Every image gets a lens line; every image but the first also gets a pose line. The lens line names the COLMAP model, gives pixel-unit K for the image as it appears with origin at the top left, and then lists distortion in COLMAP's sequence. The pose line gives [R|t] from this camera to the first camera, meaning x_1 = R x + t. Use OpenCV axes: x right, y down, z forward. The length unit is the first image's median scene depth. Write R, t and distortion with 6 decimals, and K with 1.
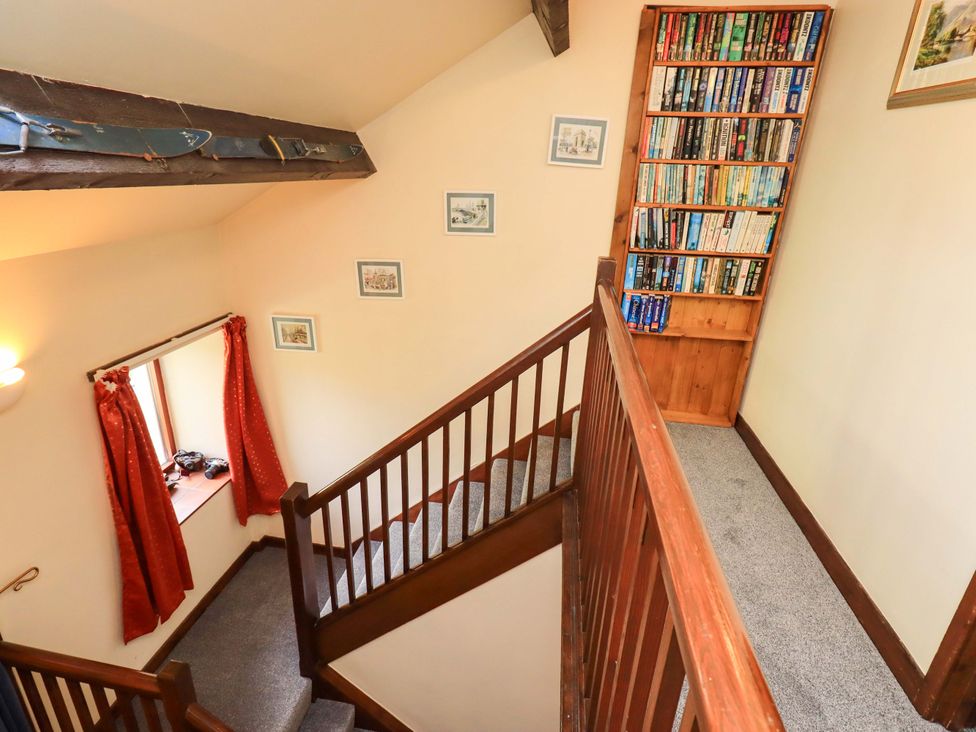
lens RADIAL K [[507.3, 0, 493.1], [0, 507.3, 360.9], [0, 0, 1]] dist [0.007449, -0.004542]
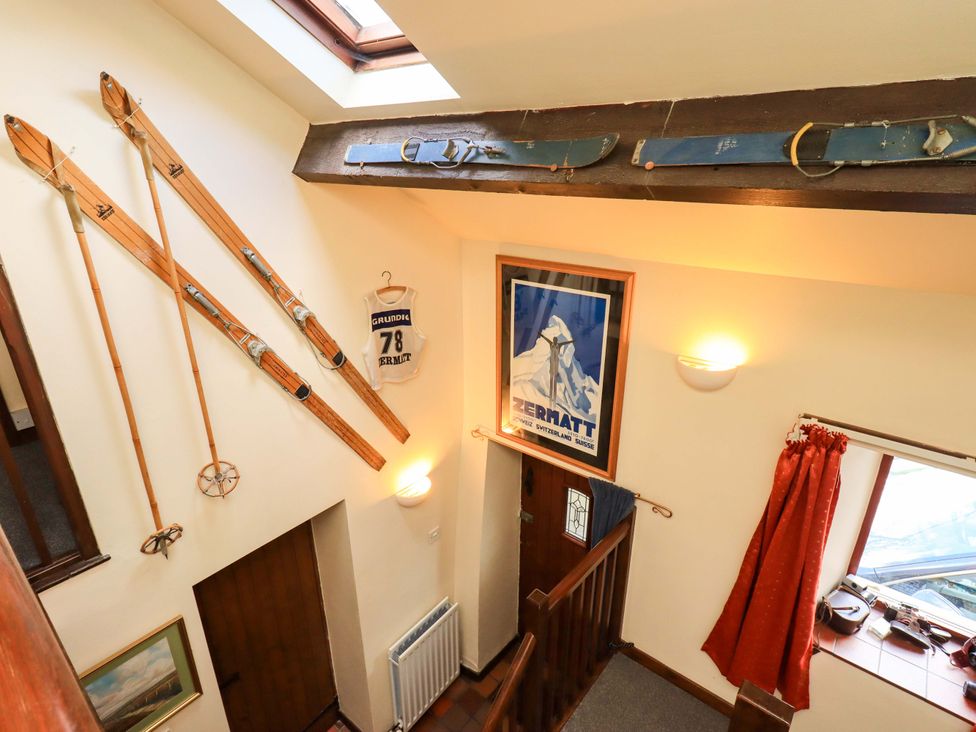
lens RADIAL K [[507.3, 0, 489.4], [0, 507.3, 361.6], [0, 0, 1]] dist [0.007449, -0.004542]
pose [[-0.516880, 0.266885, -0.813393, 0.166801], [-0.329913, 0.814664, 0.476949, -0.250741], [0.789932, 0.514874, -0.333035, 0.685640]]
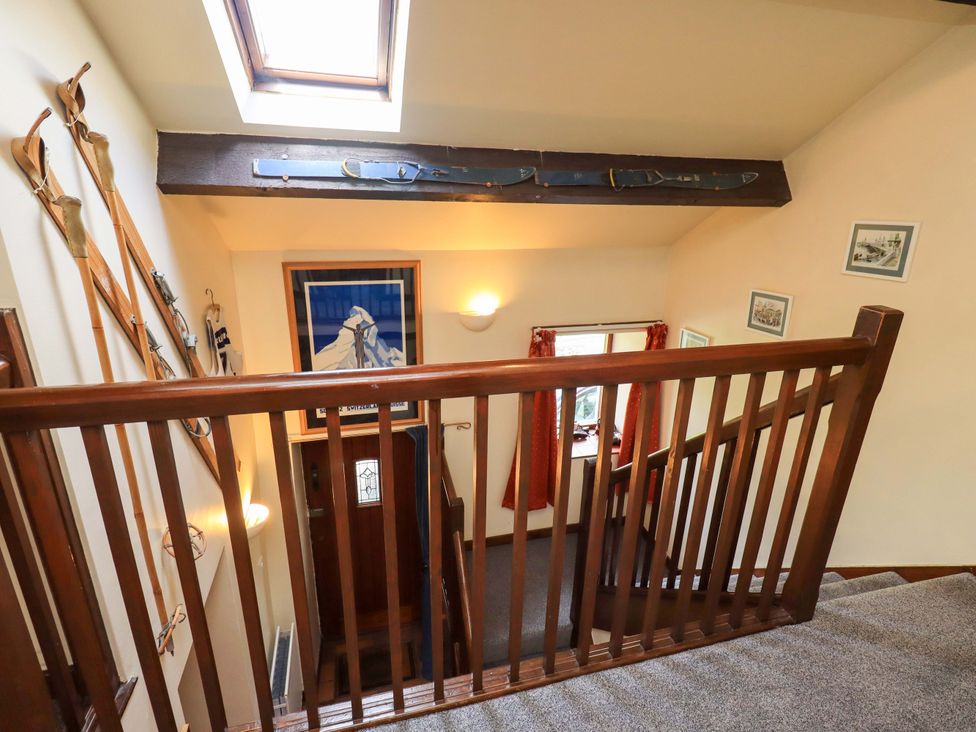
lens RADIAL K [[507.3, 0, 492.8], [0, 507.3, 363.1], [0, 0, 1]] dist [0.007449, -0.004542]
pose [[0.392874, 0.267601, -0.879796, 0.468924], [-0.334212, 0.932852, 0.134496, -0.035274], [0.856710, 0.241199, 0.455928, 0.177686]]
